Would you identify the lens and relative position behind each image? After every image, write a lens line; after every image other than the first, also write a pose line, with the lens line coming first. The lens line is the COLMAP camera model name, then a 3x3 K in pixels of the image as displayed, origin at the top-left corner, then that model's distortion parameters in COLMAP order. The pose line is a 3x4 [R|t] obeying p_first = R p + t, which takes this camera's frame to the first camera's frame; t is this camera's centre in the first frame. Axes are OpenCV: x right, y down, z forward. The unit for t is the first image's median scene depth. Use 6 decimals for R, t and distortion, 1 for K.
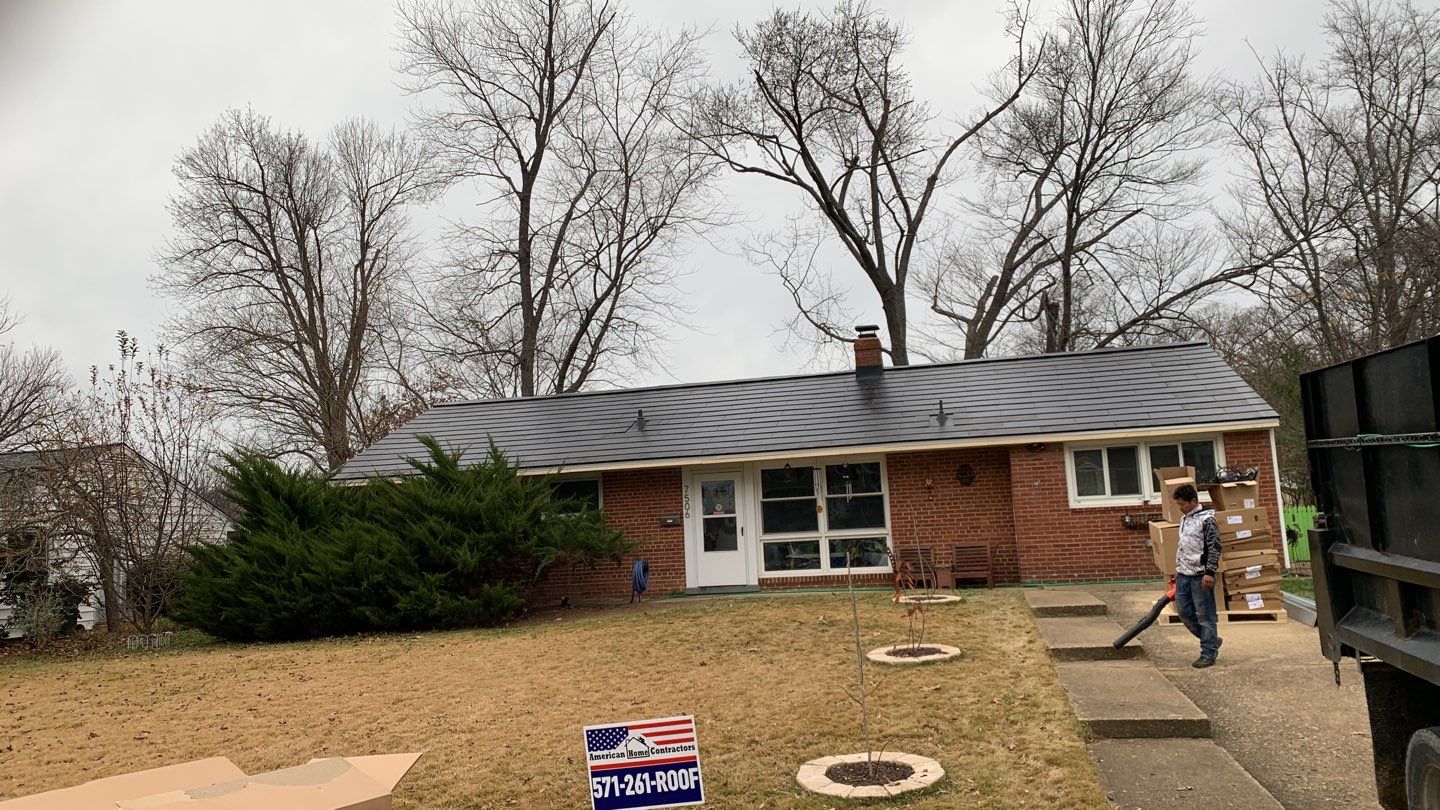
lens RADIAL K [[1106.3, 0, 720.0], [0, 1106.3, 405.0], [0, 0, 1]] dist [0.169874, -0.432622]
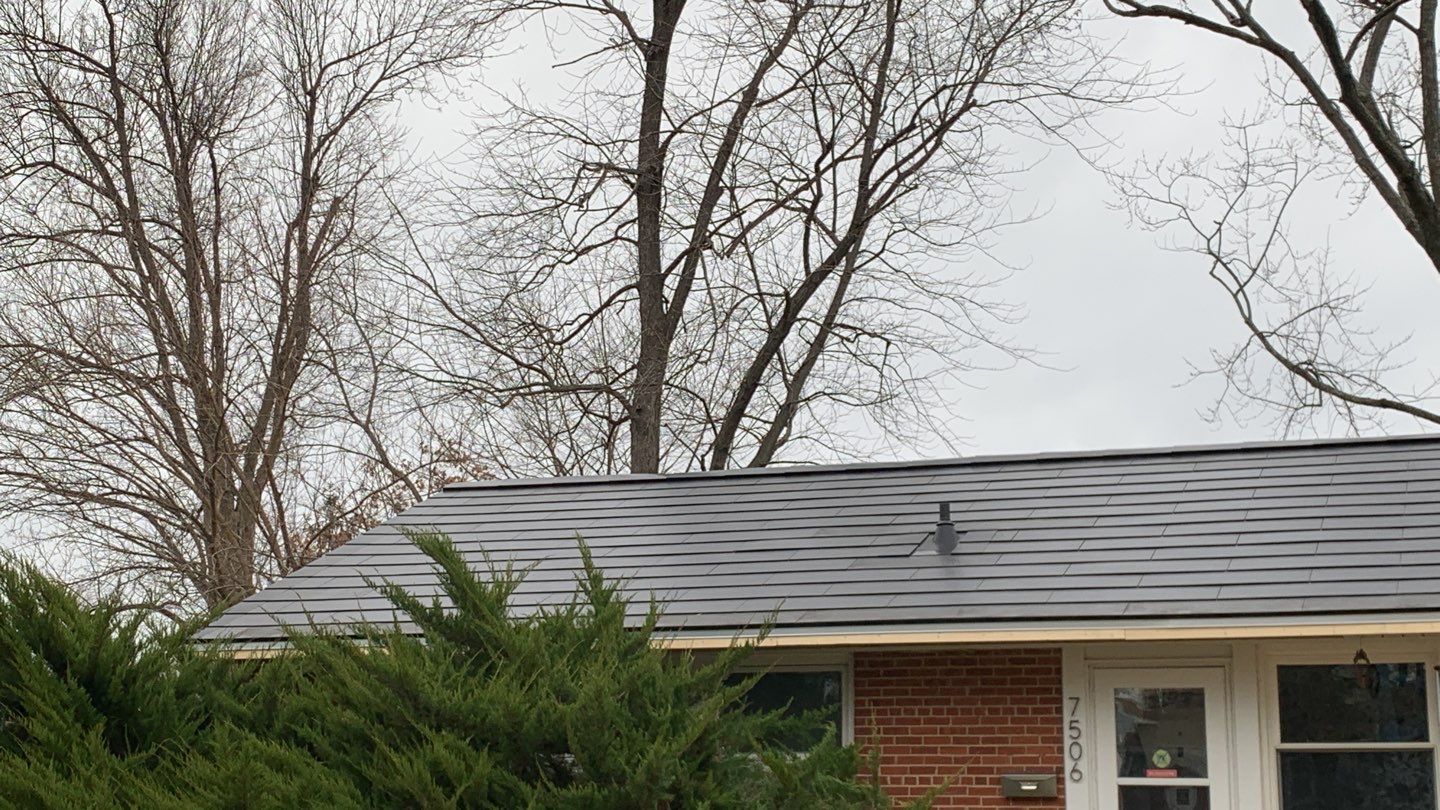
lens RADIAL K [[2219.5, 0, 701.1], [0, 2219.5, 412.4], [0, 0, 1]] dist [0.317105, -1.339848]
pose [[0.991126, 0.029838, -0.129536, -0.029867], [-0.038576, 0.997108, -0.065480, 0.014896], [0.127208, 0.069896, 0.989410, 0.099986]]
